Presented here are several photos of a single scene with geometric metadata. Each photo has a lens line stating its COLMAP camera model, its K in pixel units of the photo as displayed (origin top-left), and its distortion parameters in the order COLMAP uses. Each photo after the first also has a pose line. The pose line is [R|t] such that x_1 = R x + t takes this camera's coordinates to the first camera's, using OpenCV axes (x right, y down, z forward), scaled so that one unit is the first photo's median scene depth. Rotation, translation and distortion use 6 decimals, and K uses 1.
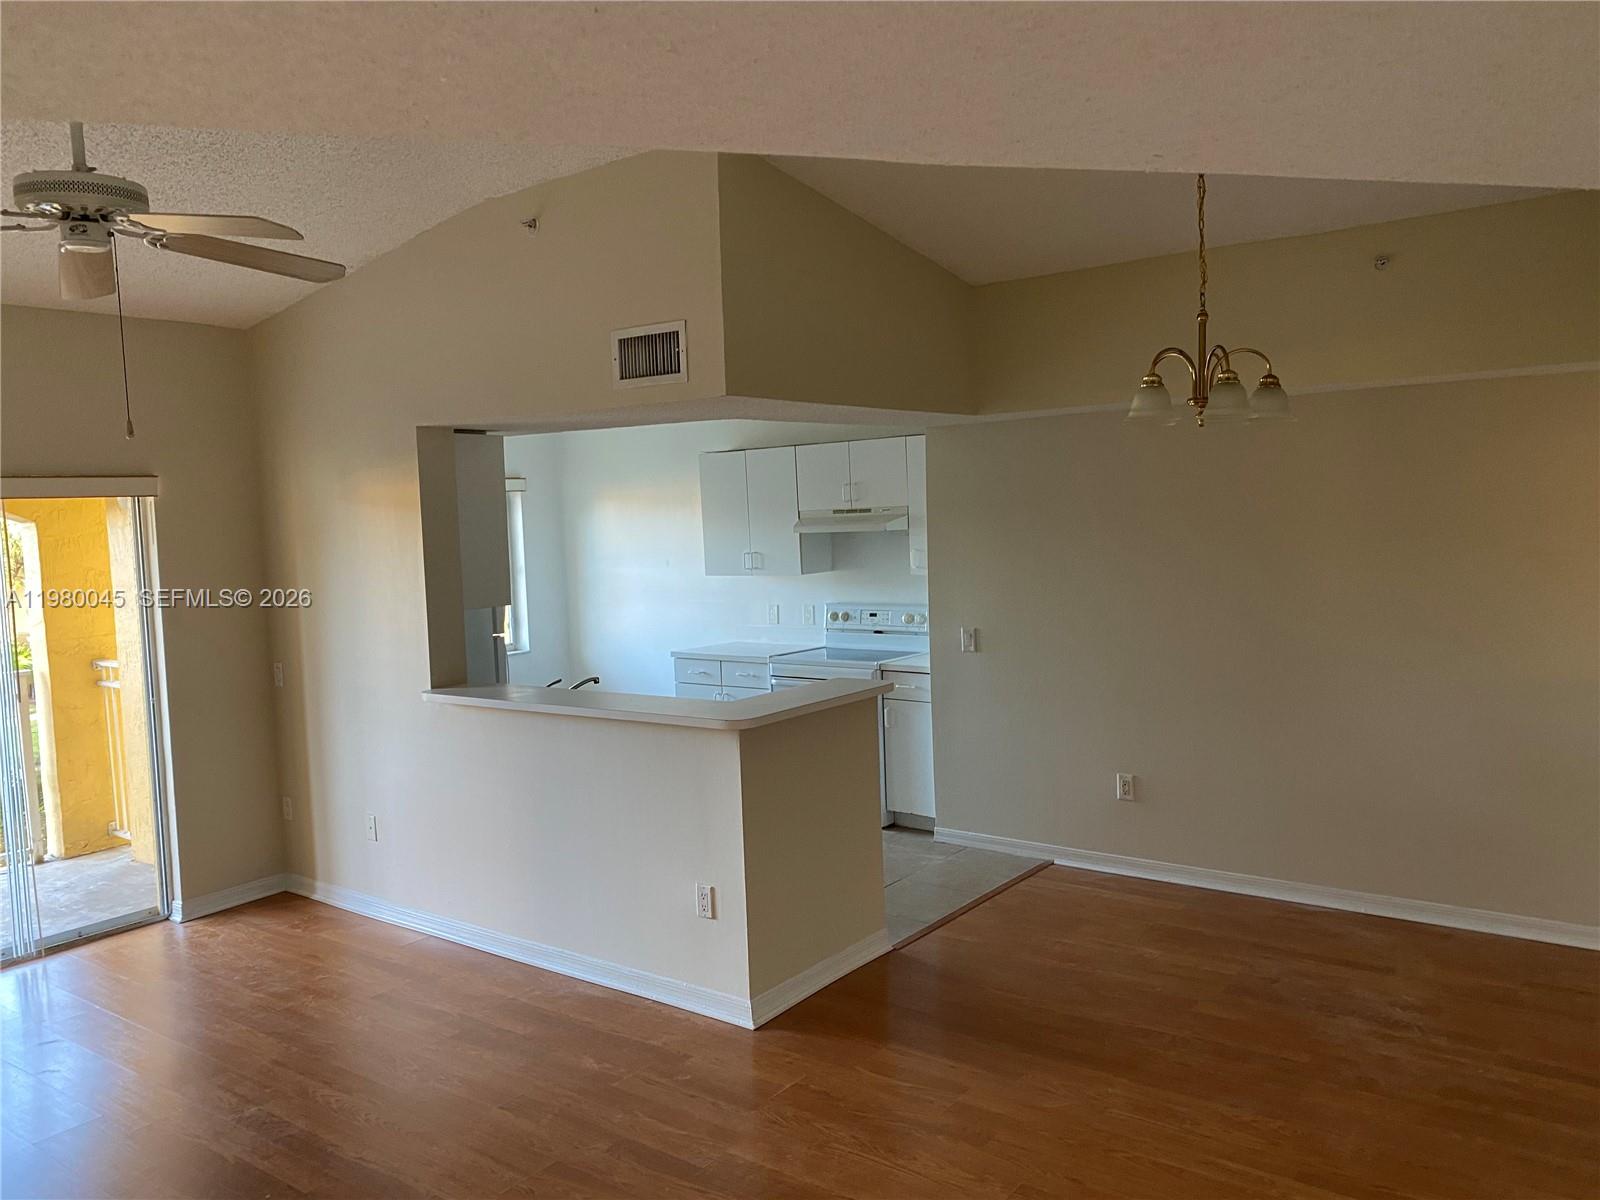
lens RADIAL K [[1224.6, 0, 803.1], [0, 1224.6, 596.5], [0, 0, 1]] dist [0.001869, -0.012938]
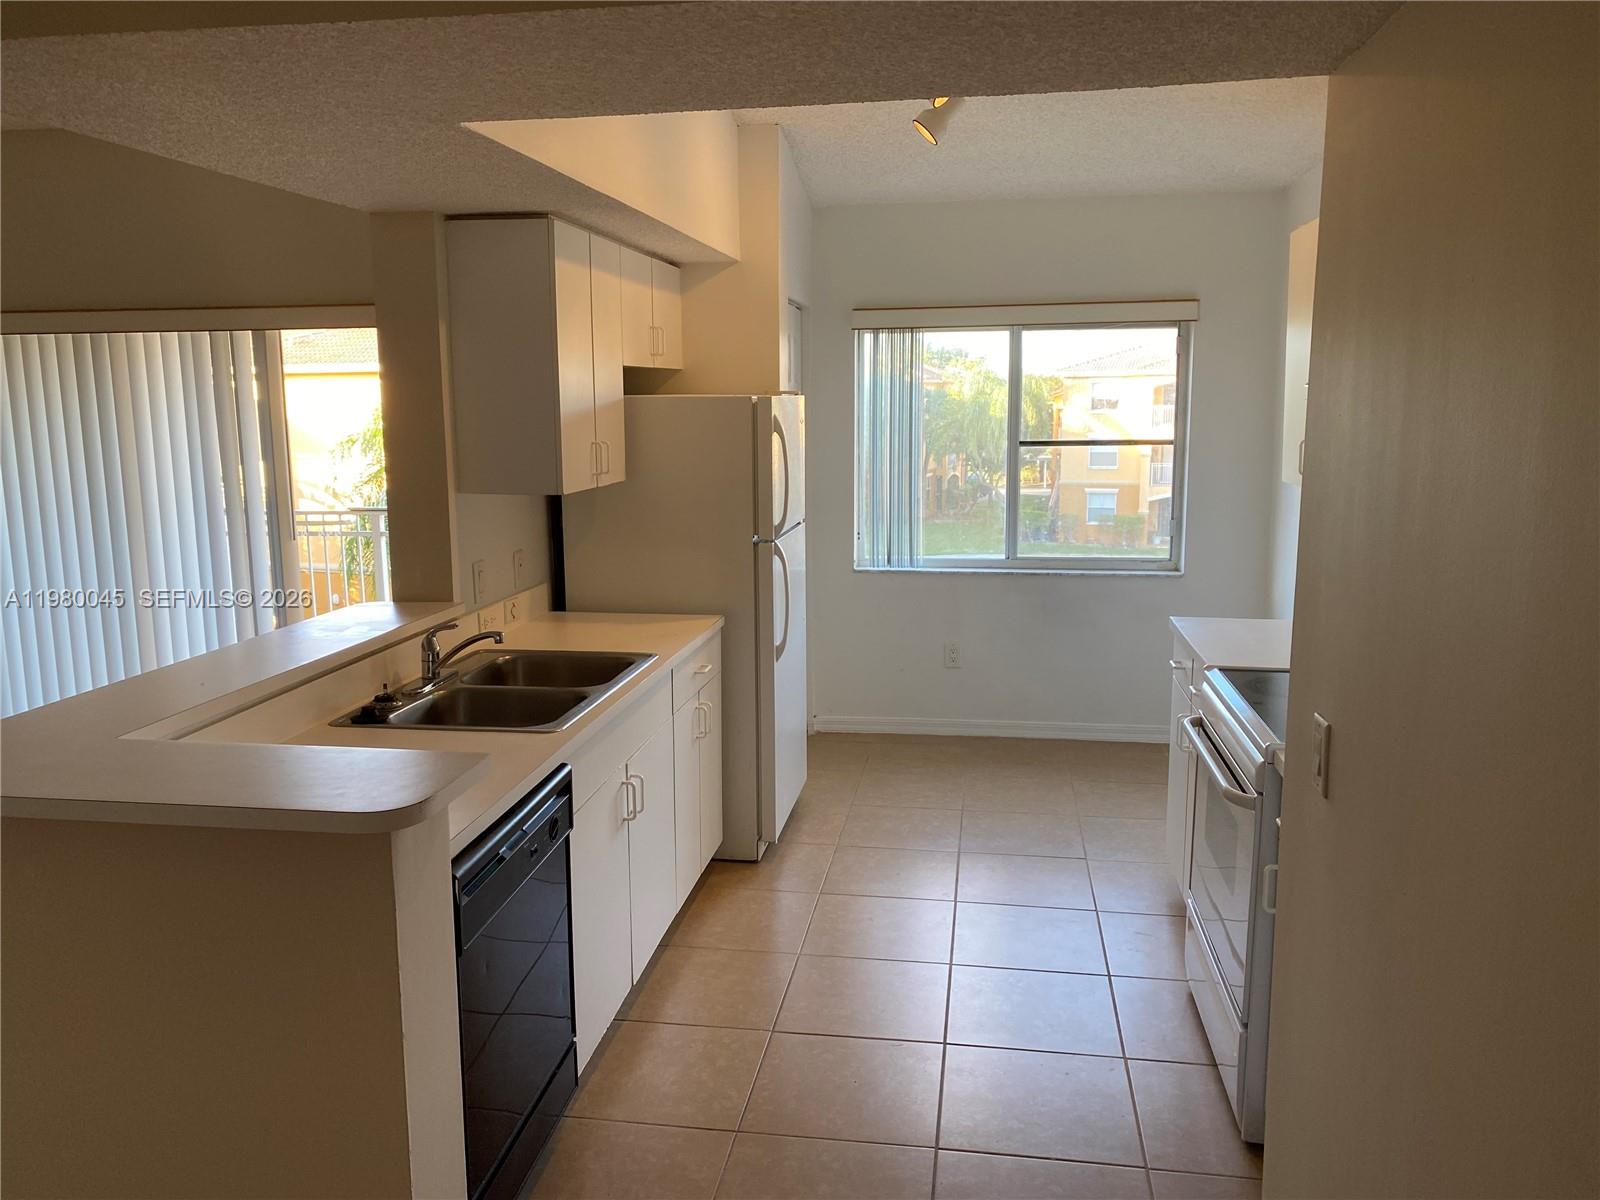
lens RADIAL K [[1224.6, 0, 798.2], [0, 1224.6, 604.9], [0, 0, 1]] dist [0.001869, -0.012938]
pose [[0.479768, 0.173296, -0.860111, 0.300156], [-0.064370, 0.984611, 0.162476, -0.040219], [0.875031, -0.022586, 0.483540, 0.641083]]
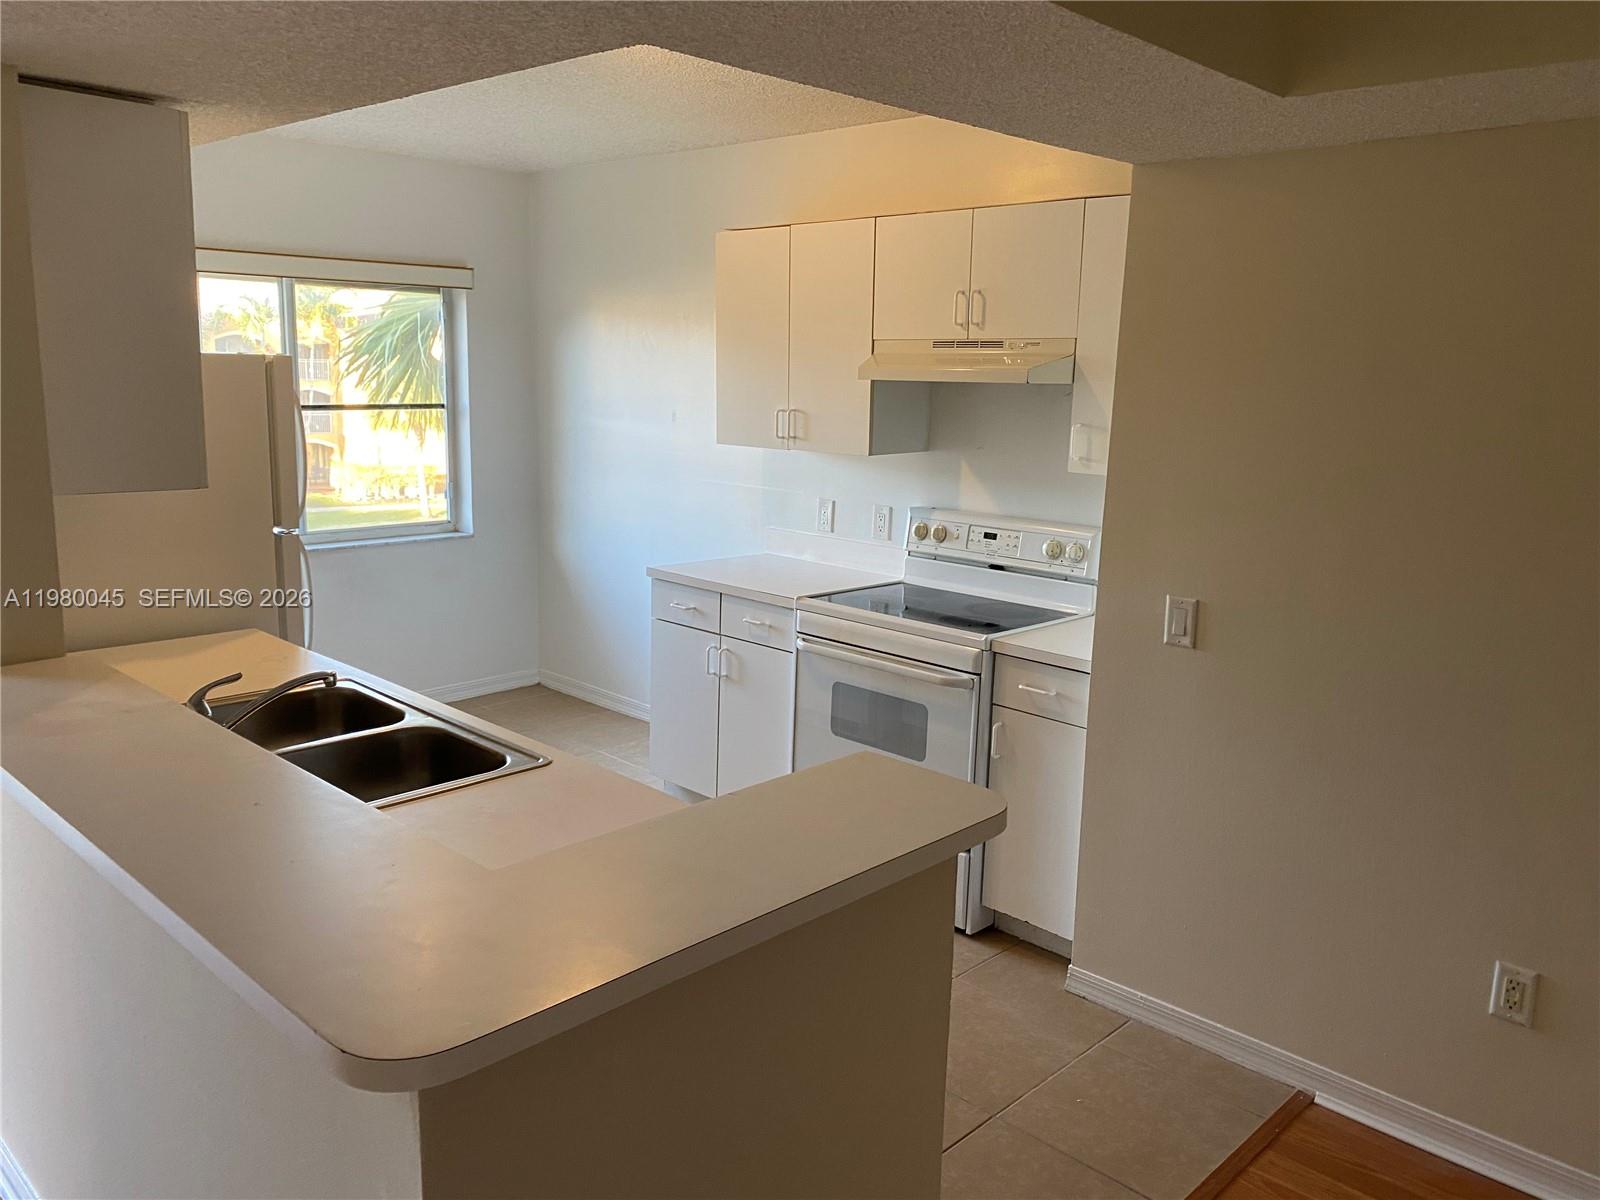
lens RADIAL K [[1224.6, 0, 786.5], [0, 1224.6, 613.3], [0, 0, 1]] dist [0.001869, -0.012938]
pose [[0.990680, 0.082764, -0.108180, 0.029135], [-0.067499, 0.988149, 0.137860, -0.021654], [0.118308, -0.129273, 0.984526, 0.445585]]
